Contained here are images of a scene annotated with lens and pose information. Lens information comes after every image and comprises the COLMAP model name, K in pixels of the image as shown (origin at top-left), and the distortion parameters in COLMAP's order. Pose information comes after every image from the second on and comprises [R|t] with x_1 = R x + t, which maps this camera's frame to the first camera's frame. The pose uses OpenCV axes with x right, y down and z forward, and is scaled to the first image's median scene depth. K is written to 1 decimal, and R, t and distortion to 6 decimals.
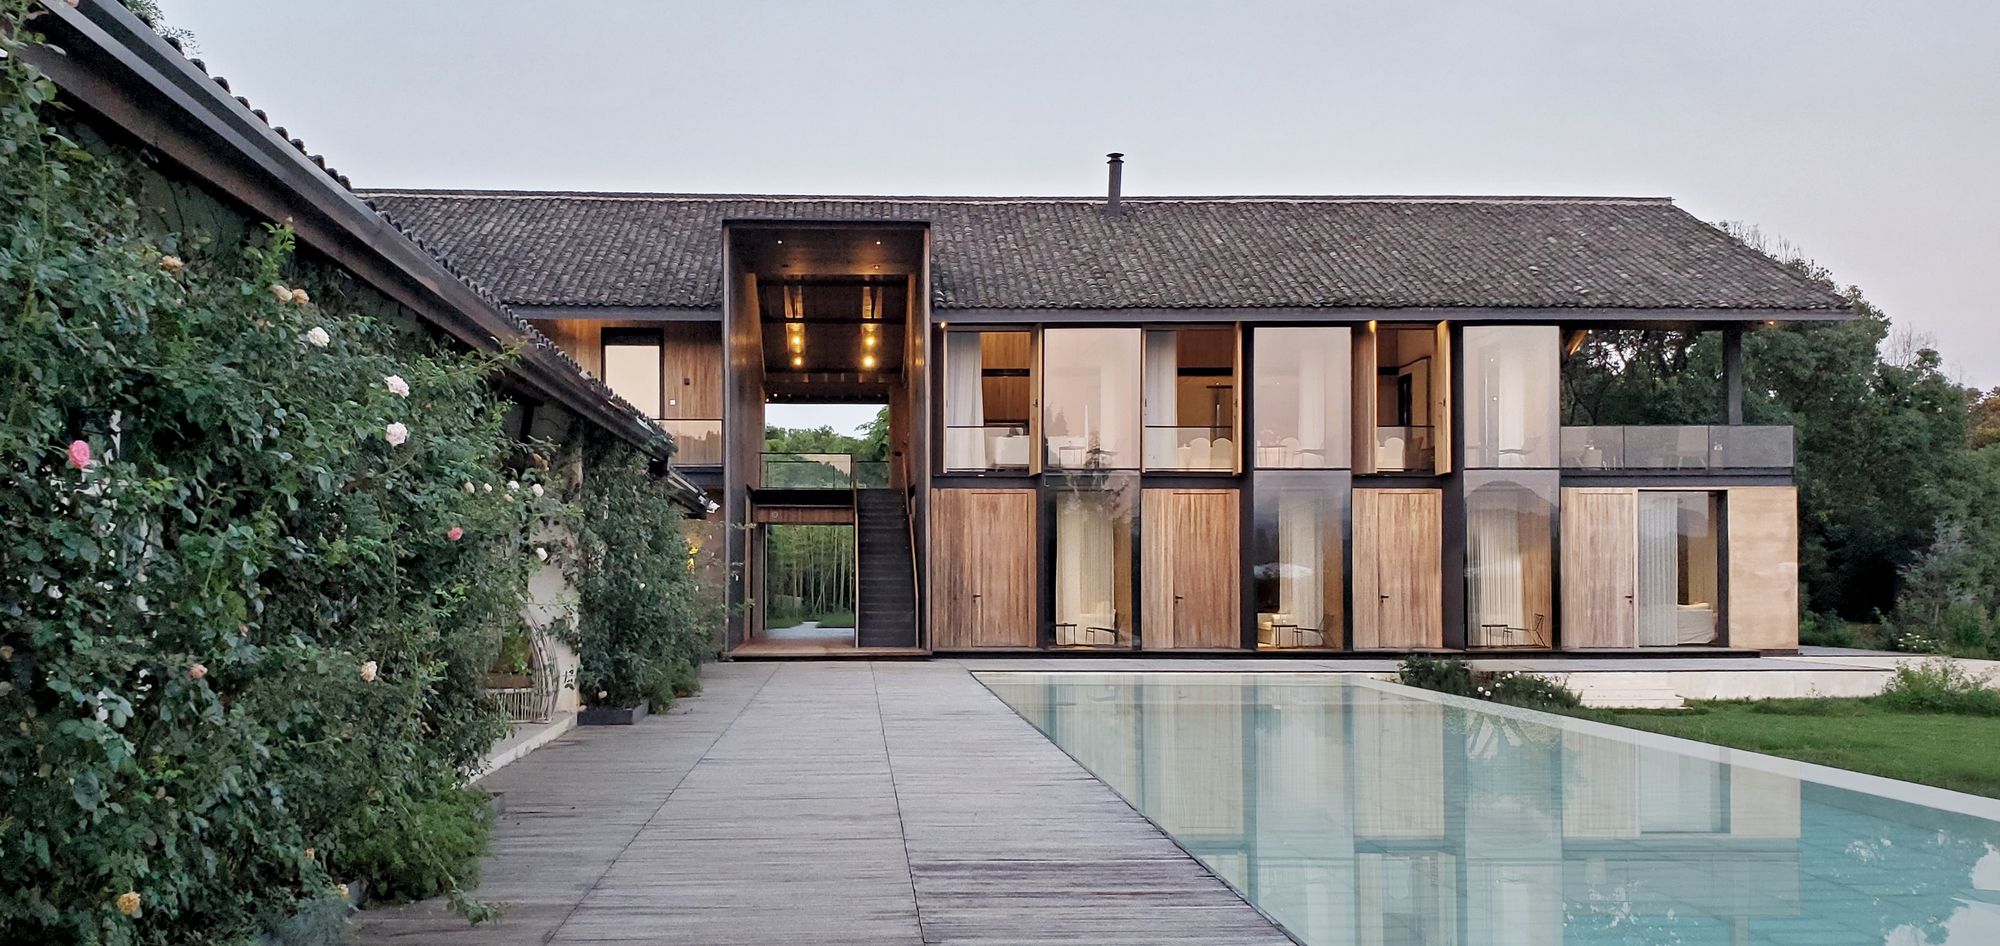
lens RADIAL K [[1835.4, 0, 911.9], [0, 1835.4, 461.7], [0, 0, 1]] dist [0.002403, -0.003692]
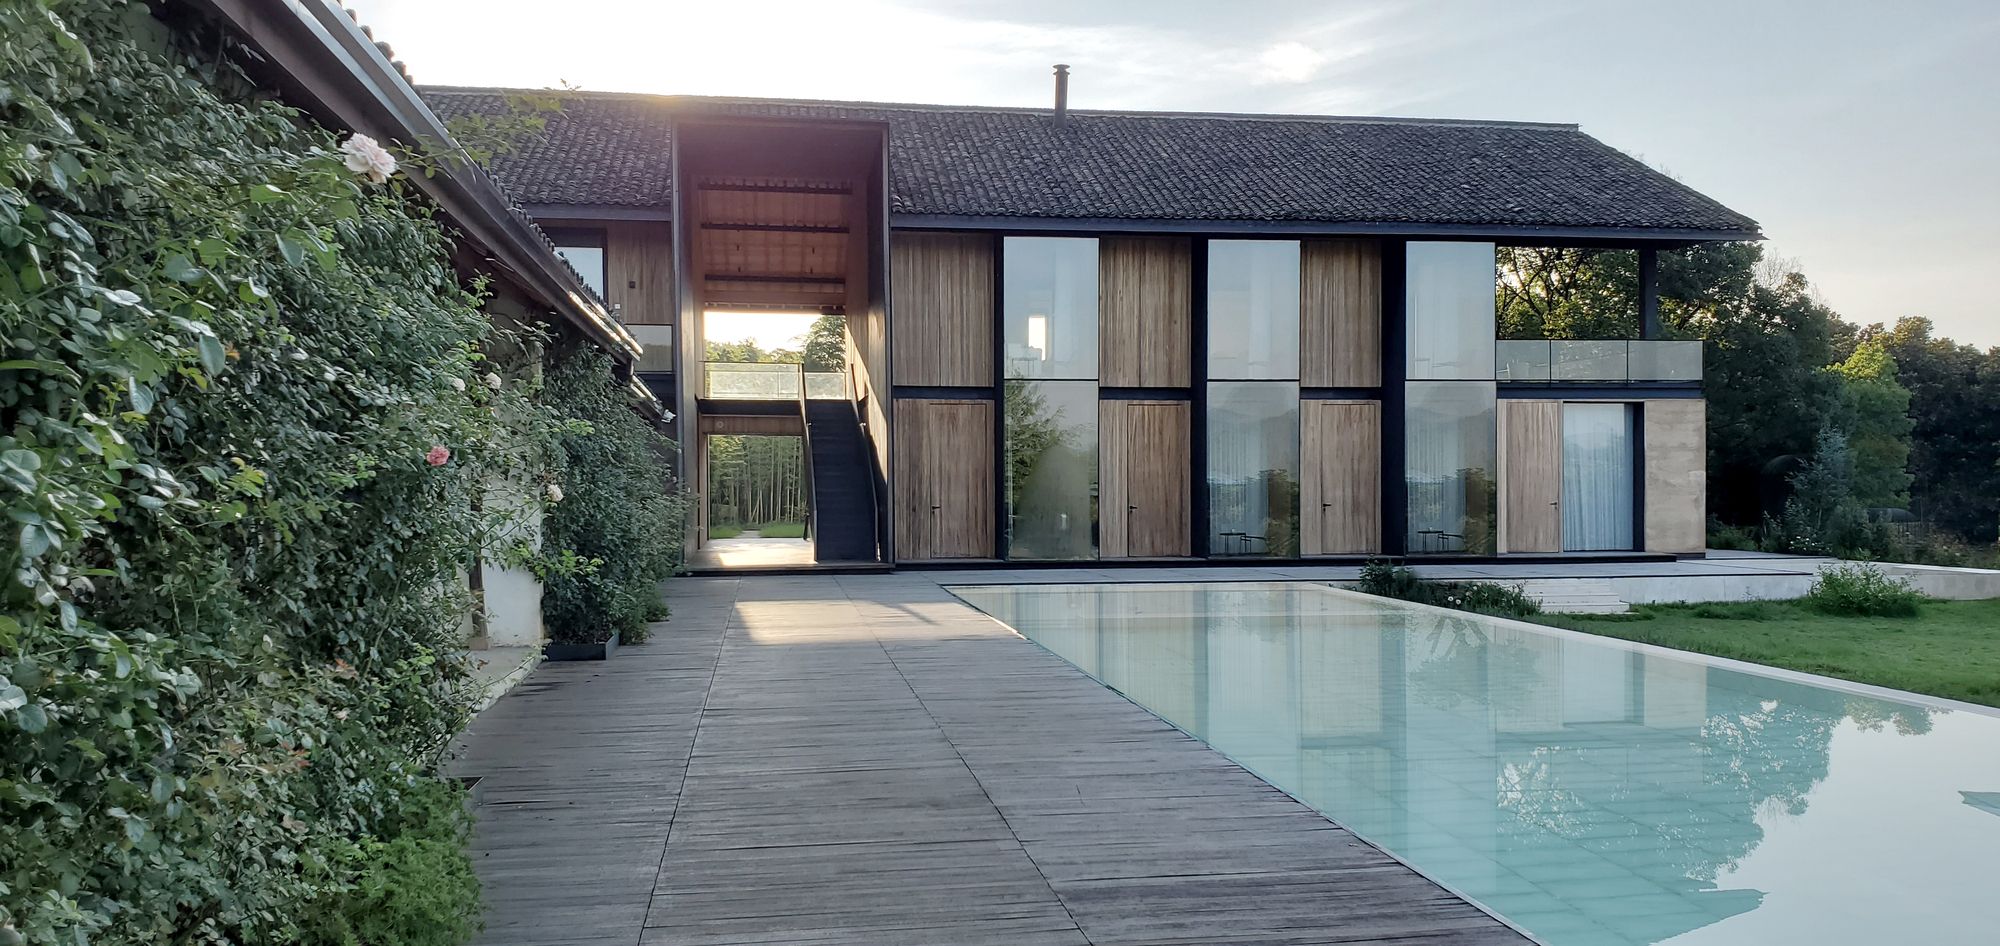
lens RADIAL K [[1581.3, 0, 1000.0], [0, 1581.3, 473.0], [0, 0, 1]] dist [0.036230, -0.000274]
pose [[0.990522, -0.002854, 0.137323, -0.046517], [-0.005208, 0.998285, 0.058313, 0.004765], [-0.137254, -0.058476, 0.988808, 0.148730]]
